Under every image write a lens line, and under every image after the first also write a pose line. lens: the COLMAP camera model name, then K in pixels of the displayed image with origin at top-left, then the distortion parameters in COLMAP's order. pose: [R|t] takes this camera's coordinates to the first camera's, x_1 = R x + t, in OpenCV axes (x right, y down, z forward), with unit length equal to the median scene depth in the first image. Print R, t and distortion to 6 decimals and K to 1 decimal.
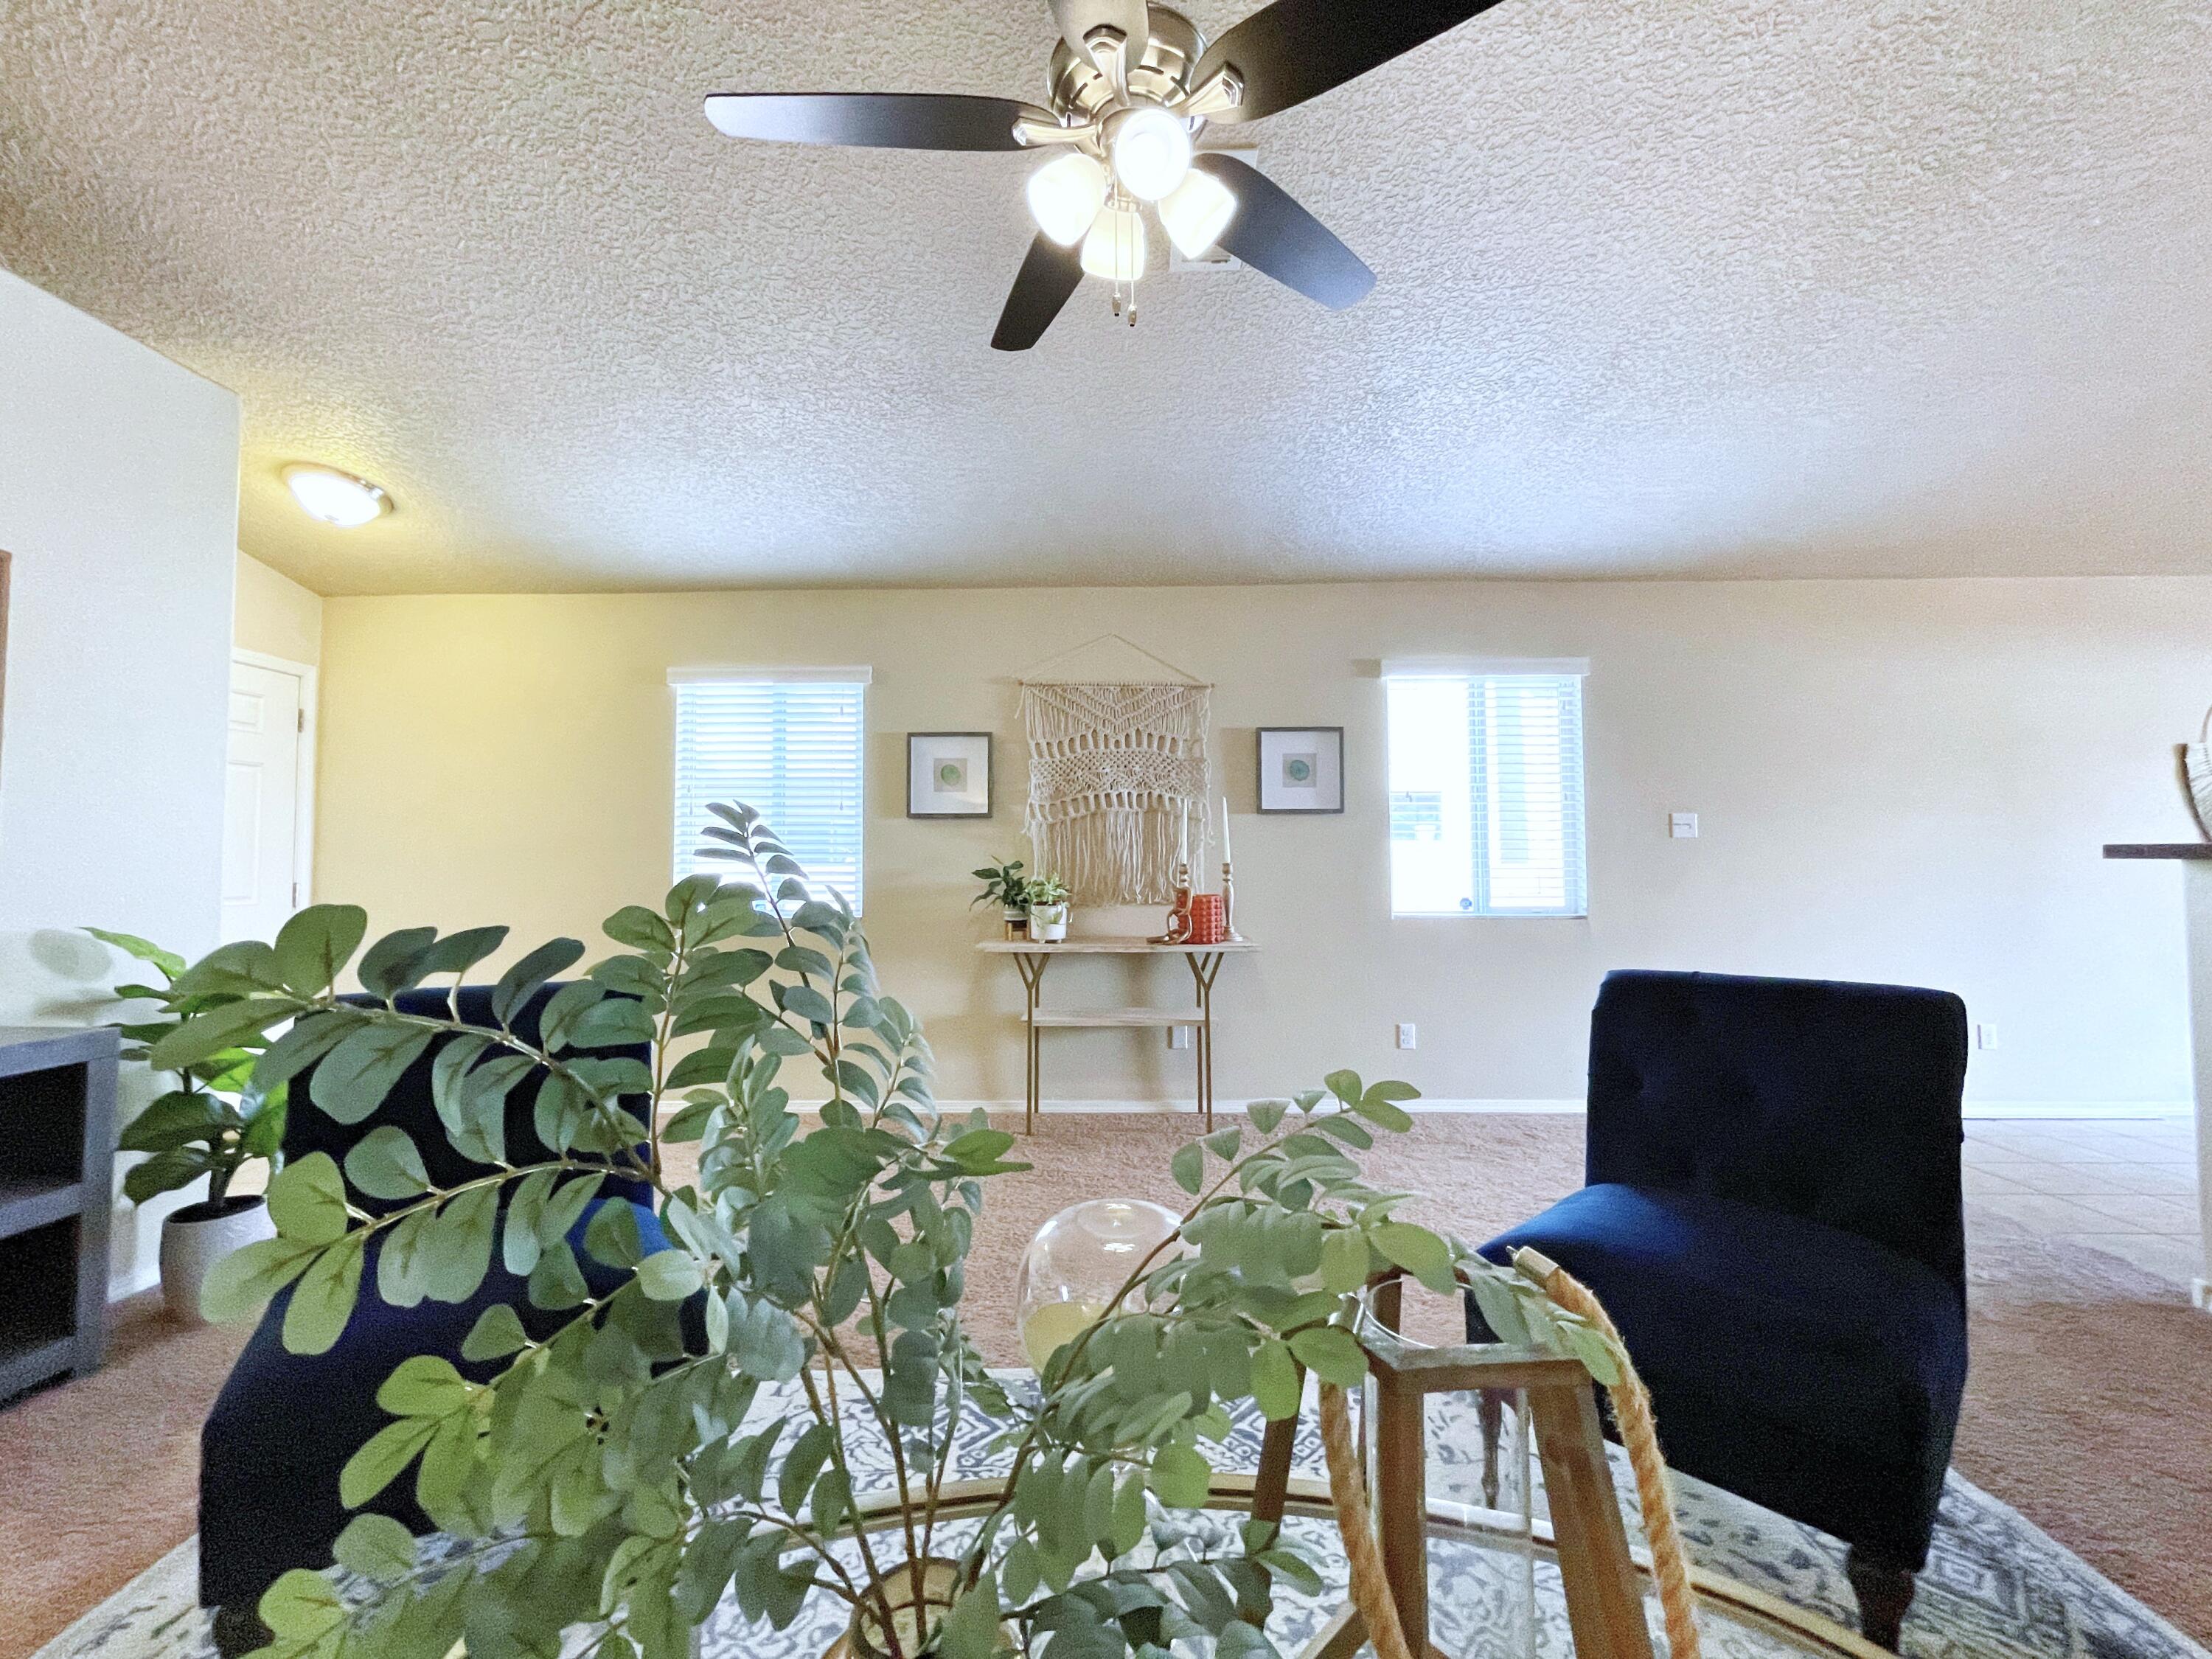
lens RADIAL K [[901.0, 0, 1100.4], [0, 901.0, 819.4], [0, 0, 1]] dist [-0.004750, 0.001729]
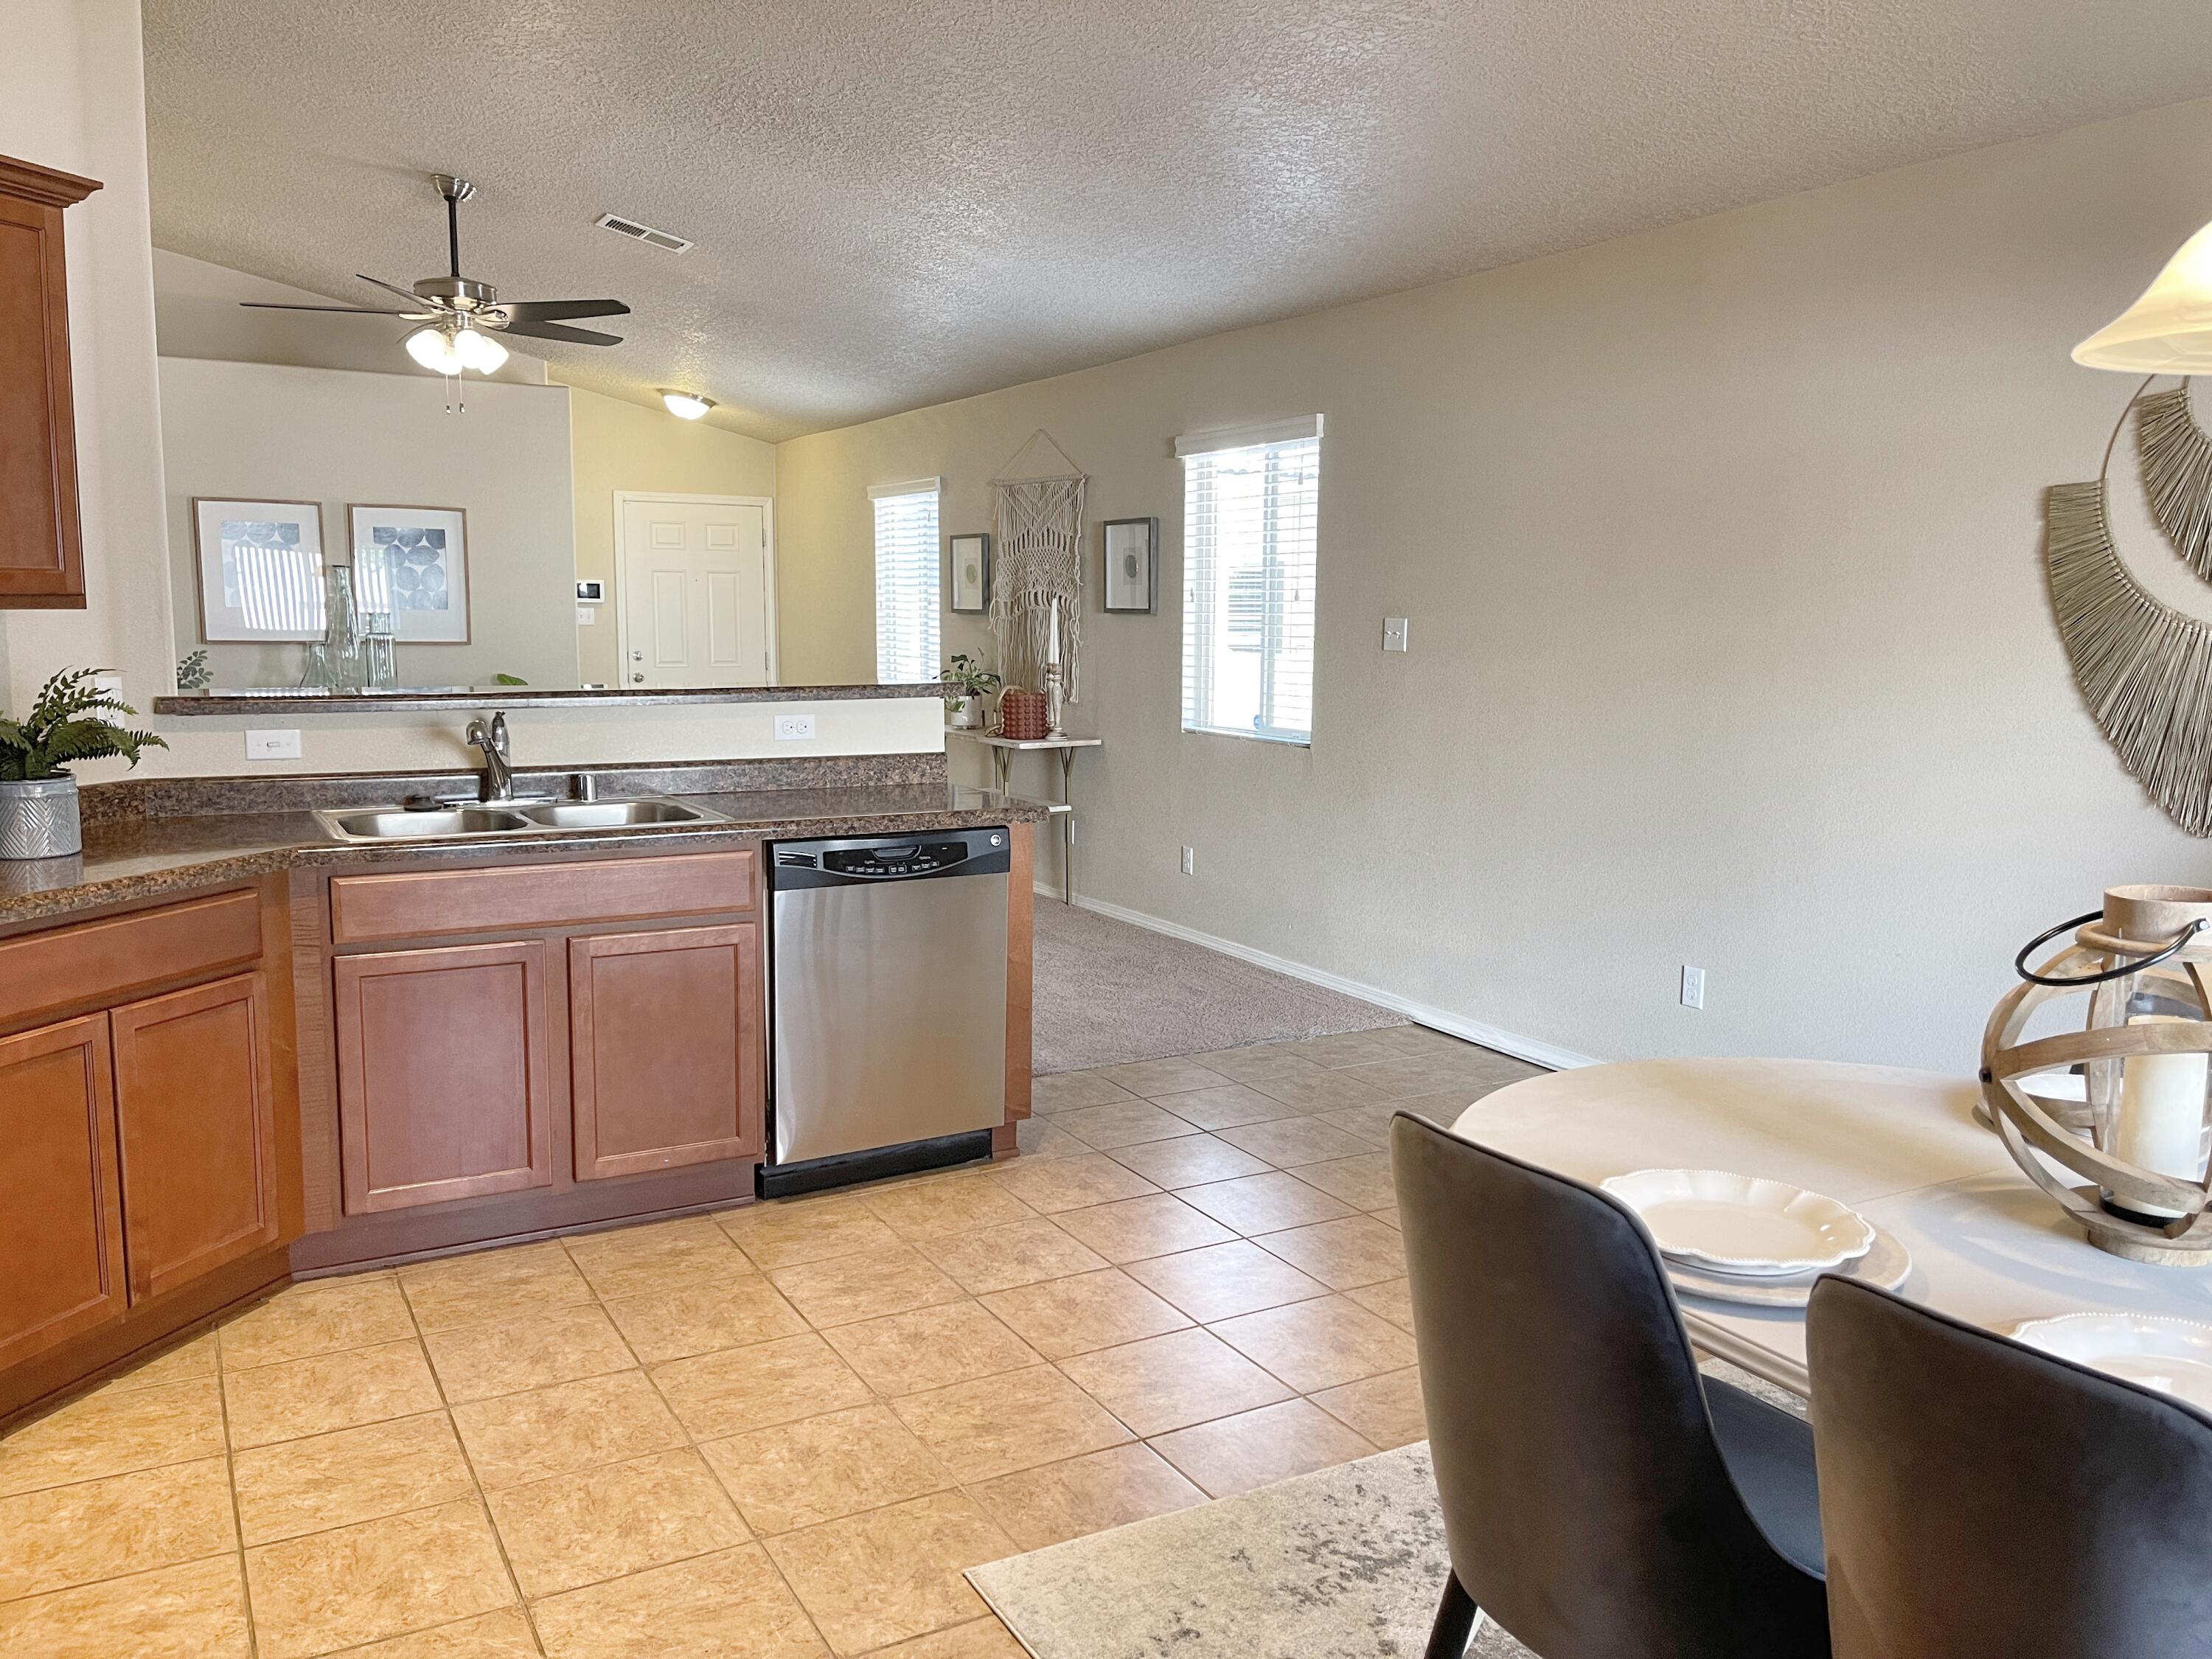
lens RADIAL K [[1682.2, 0, 1098.8], [0, 1682.2, 823.3], [0, 0, 1]] dist [0.076948, -0.100638]
pose [[0.506942, 0.117848, -0.853886, 1.726255], [0.031010, 0.987475, 0.154695, -0.062850], [0.861422, -0.104901, 0.496938, 0.077311]]
